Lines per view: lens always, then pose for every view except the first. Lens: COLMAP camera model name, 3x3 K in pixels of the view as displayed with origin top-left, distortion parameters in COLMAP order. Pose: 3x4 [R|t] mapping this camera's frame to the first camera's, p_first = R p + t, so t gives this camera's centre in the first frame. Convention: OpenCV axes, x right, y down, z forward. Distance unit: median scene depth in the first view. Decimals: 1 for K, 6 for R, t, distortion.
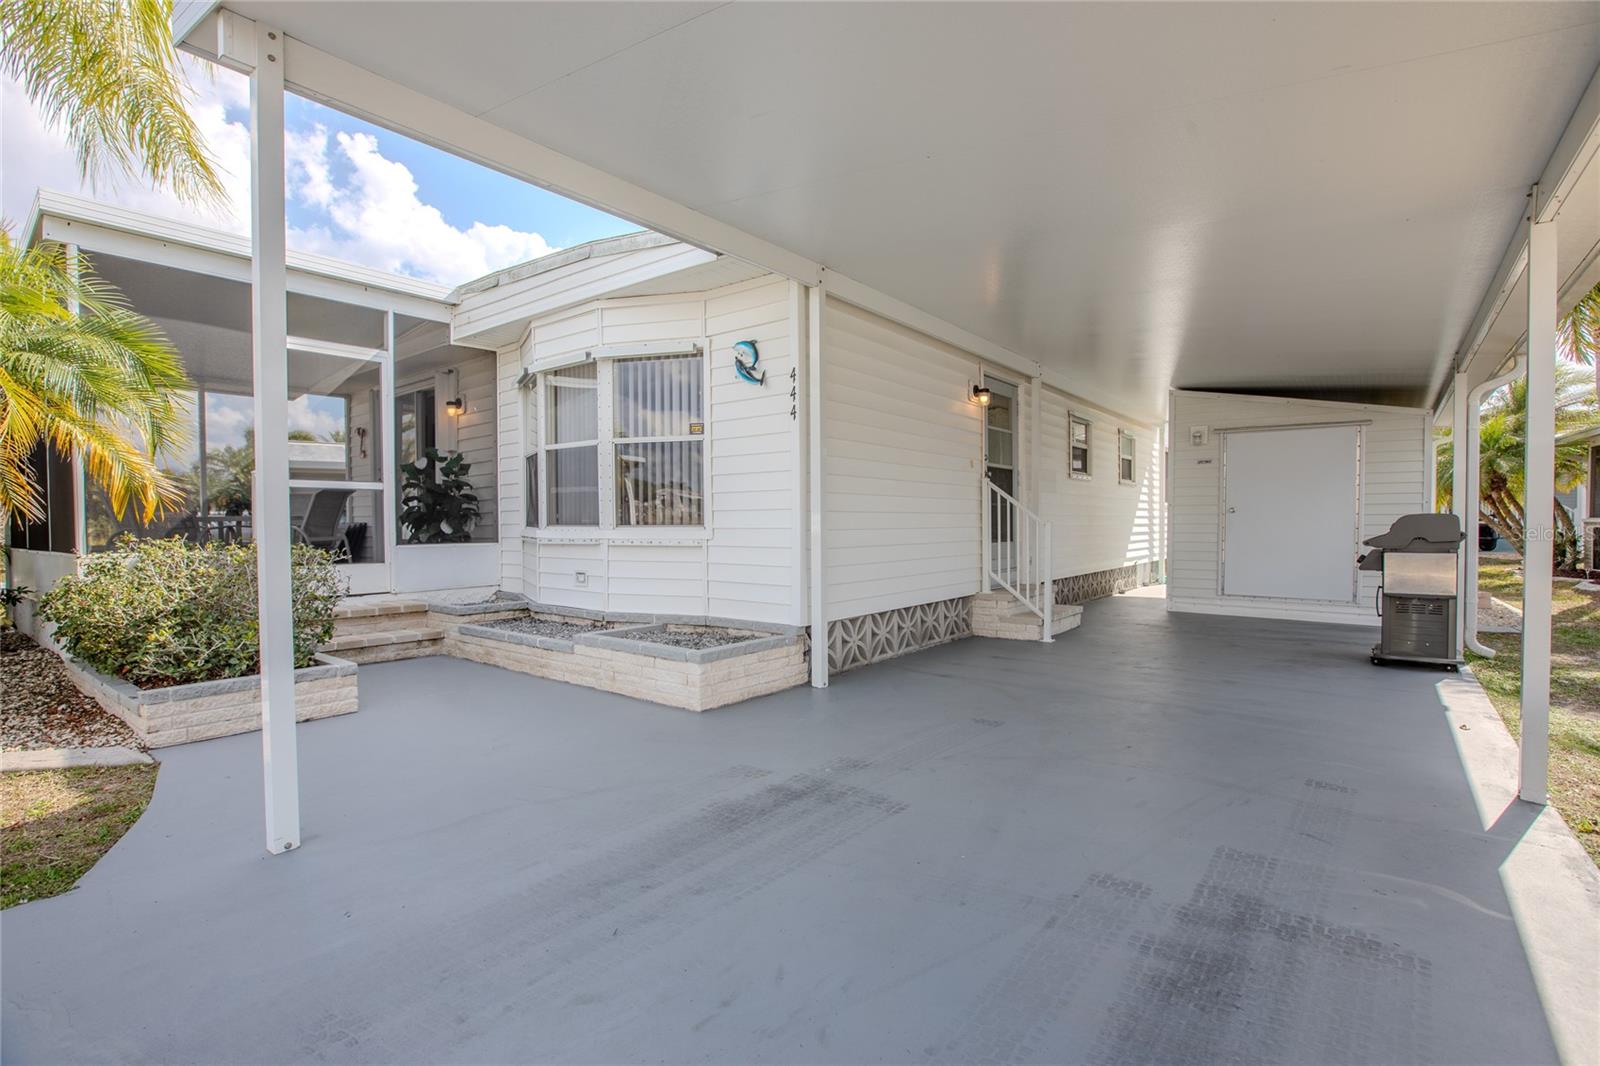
lens RADIAL K [[754.2, 0, 796.0], [0, 754.2, 542.0], [0, 0, 1]] dist [-0.017318, 0.002799]
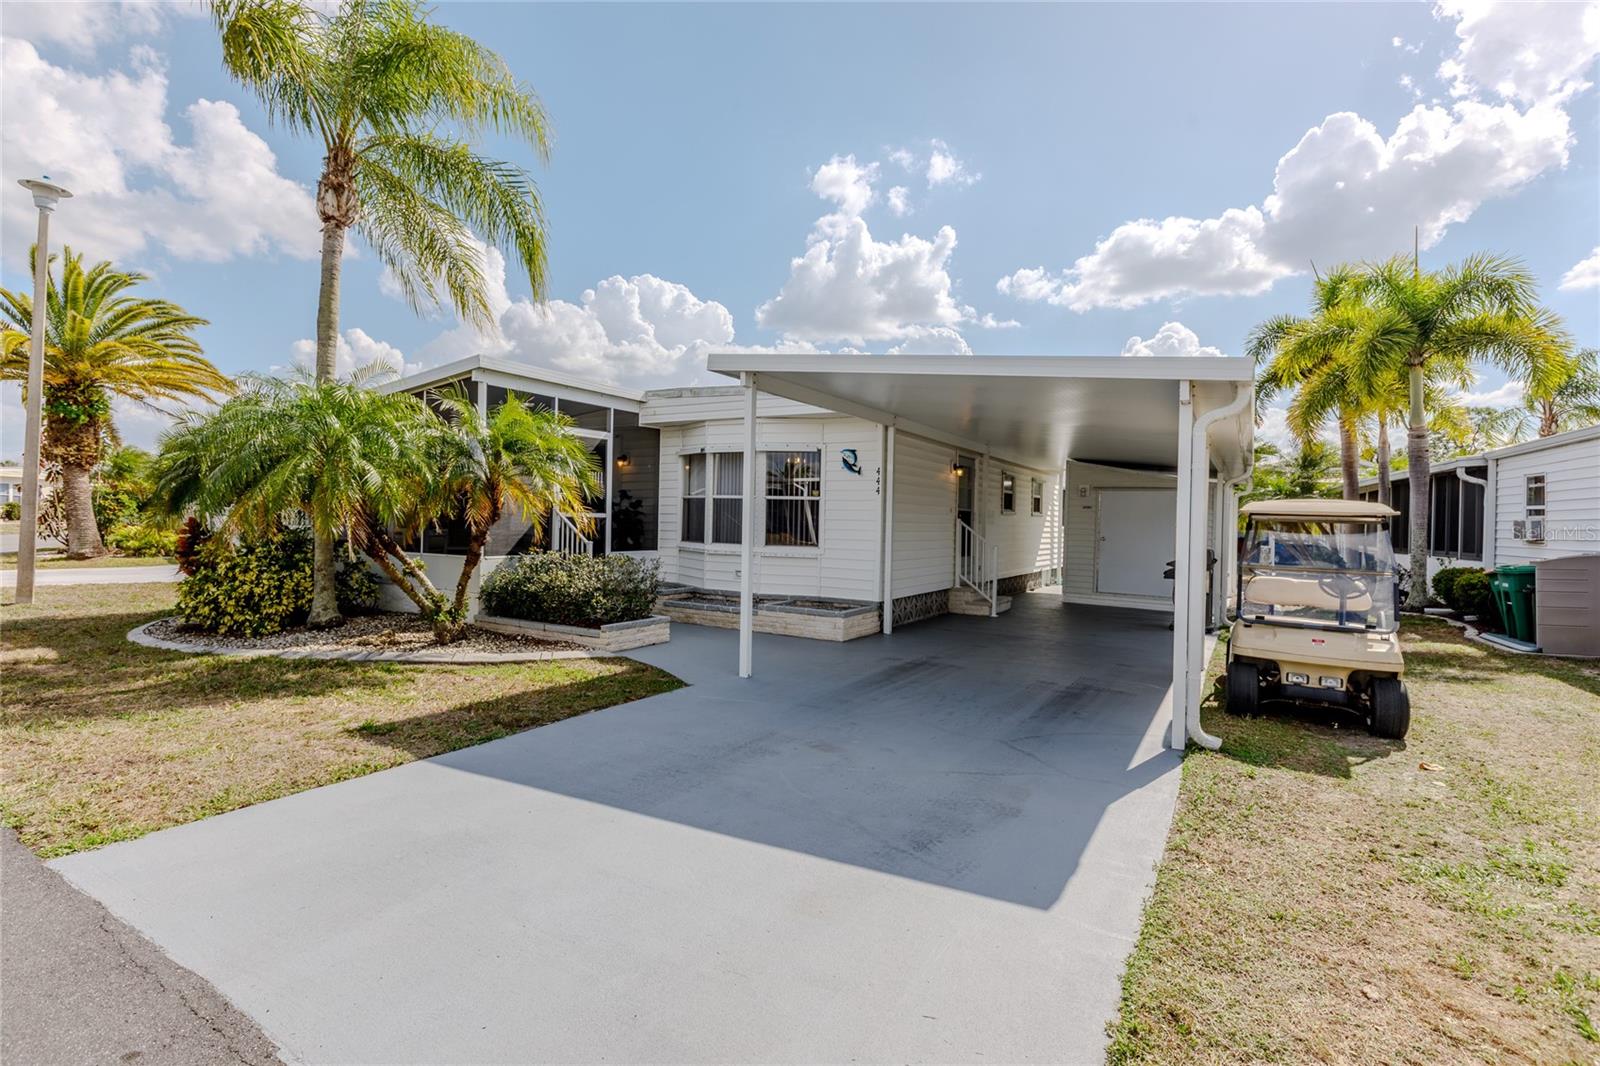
lens RADIAL K [[754.2, 0, 801.8], [0, 754.2, 520.5], [0, 0, 1]] dist [-0.017318, 0.002799]
pose [[0.992191, 0.027722, 0.121604, -0.309840], [-0.024672, 0.999344, -0.026511, -0.028655], [-0.122259, 0.023304, 0.992225, -0.642534]]
